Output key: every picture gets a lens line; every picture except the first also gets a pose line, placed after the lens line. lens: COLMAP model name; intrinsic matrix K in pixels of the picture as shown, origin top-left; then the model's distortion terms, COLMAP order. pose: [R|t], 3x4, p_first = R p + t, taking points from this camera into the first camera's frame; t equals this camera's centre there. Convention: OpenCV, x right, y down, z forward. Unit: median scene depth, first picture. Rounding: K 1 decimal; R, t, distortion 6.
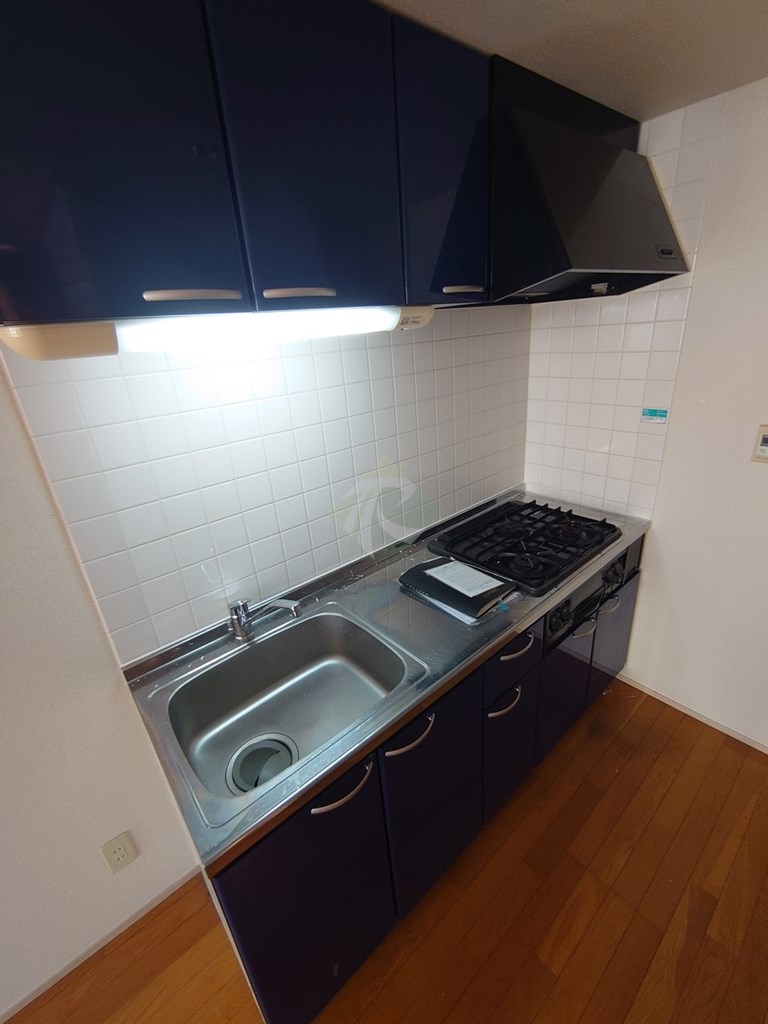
lens RADIAL K [[438.5, 0, 384.0], [0, 438.5, 512.0], [0, 0, 1]] dist [-0.001008, -0.001155]
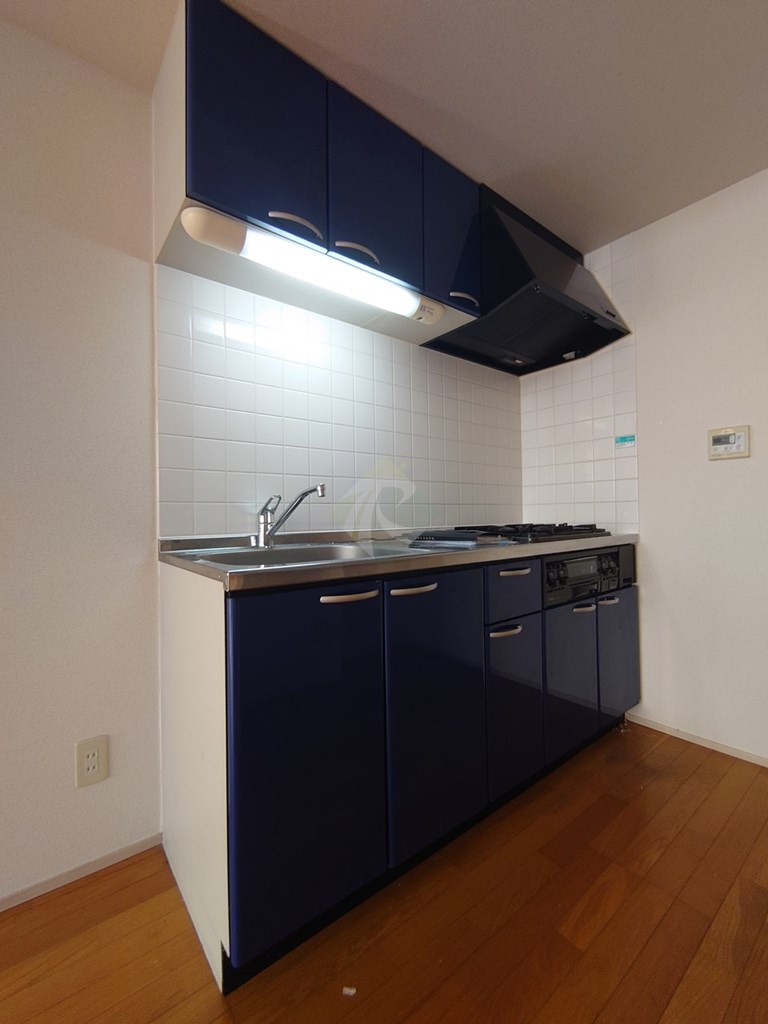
lens RADIAL K [[438.5, 0, 384.0], [0, 438.5, 512.0], [0, 0, 1]] dist [-0.001008, -0.001155]
pose [[0.997605, 0.061586, -0.031489, 0.005976], [-0.068984, 0.919117, -0.387898, 0.585567], [0.005053, 0.389141, 0.921164, -0.047926]]
